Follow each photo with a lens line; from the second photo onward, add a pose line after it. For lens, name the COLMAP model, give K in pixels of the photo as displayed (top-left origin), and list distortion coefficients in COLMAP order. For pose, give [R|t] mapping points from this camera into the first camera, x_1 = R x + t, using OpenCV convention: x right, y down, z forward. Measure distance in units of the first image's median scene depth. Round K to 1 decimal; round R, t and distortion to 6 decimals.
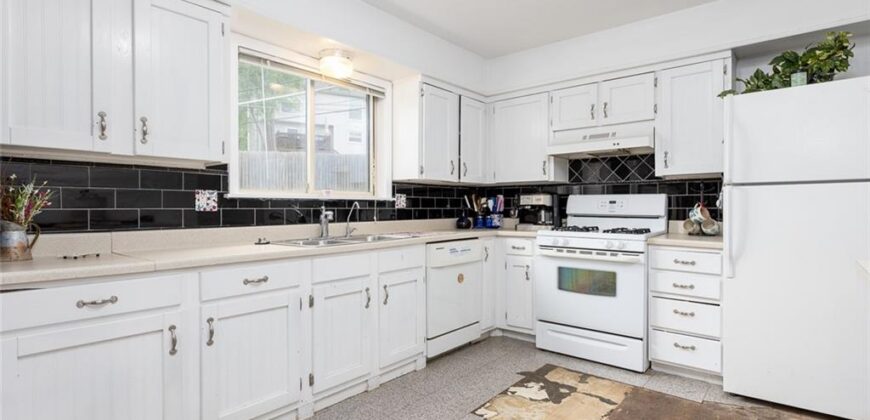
lens RADIAL K [[425.2, 0, 435.0], [0, 425.2, 210.0], [0, 0, 1]] dist [-0.011818, 0.000041]
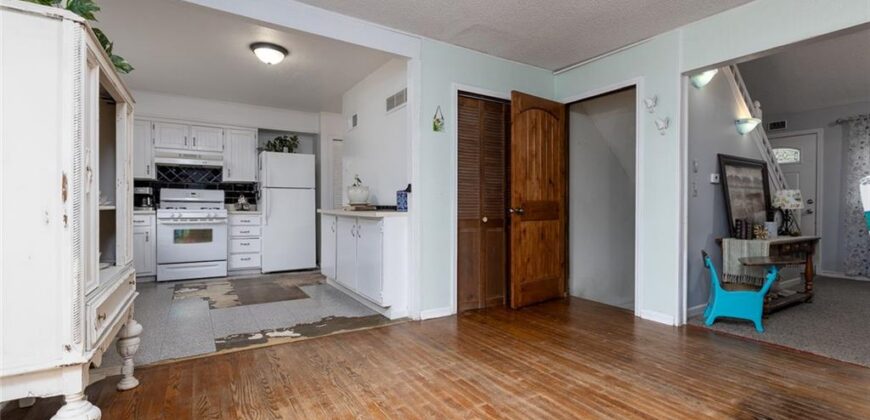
lens RADIAL K [[385.0, 0, 440.1], [0, 385.0, 211.2], [0, 0, 1]] dist [0.000410, 0.000315]
pose [[0.294150, -0.007230, 0.955732, -0.964145], [0.002388, 0.999974, 0.006830, 0.054934], [-0.955756, 0.000274, 0.294159, -0.531577]]
